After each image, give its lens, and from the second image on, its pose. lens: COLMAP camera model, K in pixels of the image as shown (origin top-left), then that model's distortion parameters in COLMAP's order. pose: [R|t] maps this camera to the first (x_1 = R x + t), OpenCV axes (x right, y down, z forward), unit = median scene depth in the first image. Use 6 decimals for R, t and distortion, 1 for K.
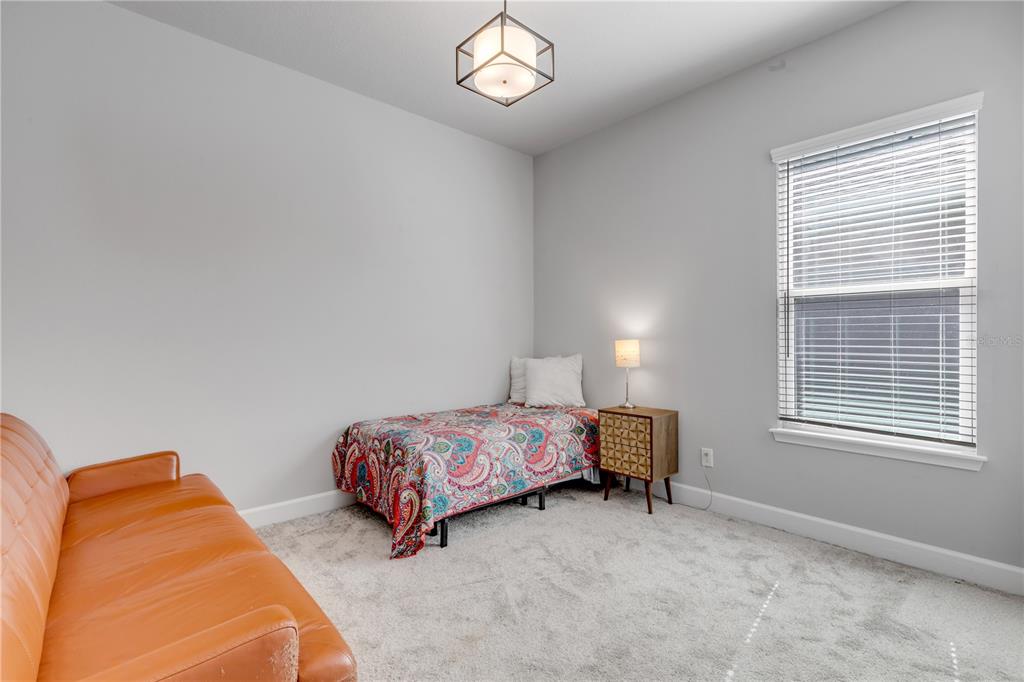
lens RADIAL K [[461.8, 0, 511.9], [0, 461.8, 337.7], [0, 0, 1]] dist [-0.003232, -0.000200]
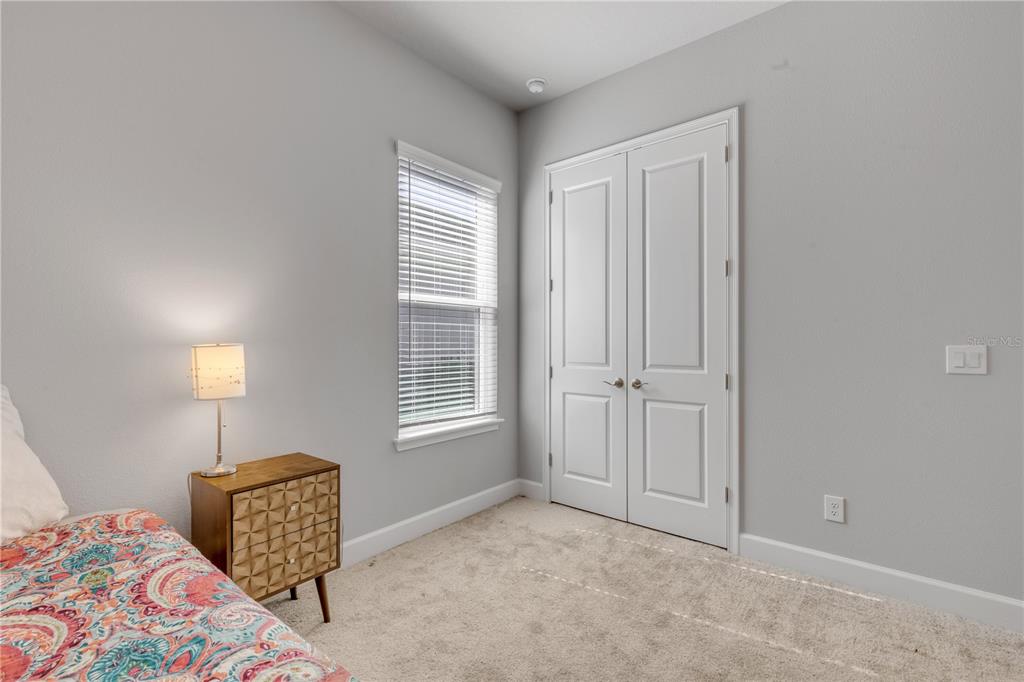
lens RADIAL K [[461.8, 0, 512.7], [0, 461.8, 340.4], [0, 0, 1]] dist [-0.003232, -0.000200]
pose [[-0.145825, 0.001932, 0.989309, -0.365388], [0.000508, 0.999998, -0.001878, -0.000597], [-0.989310, 0.000228, -0.145826, 0.850595]]
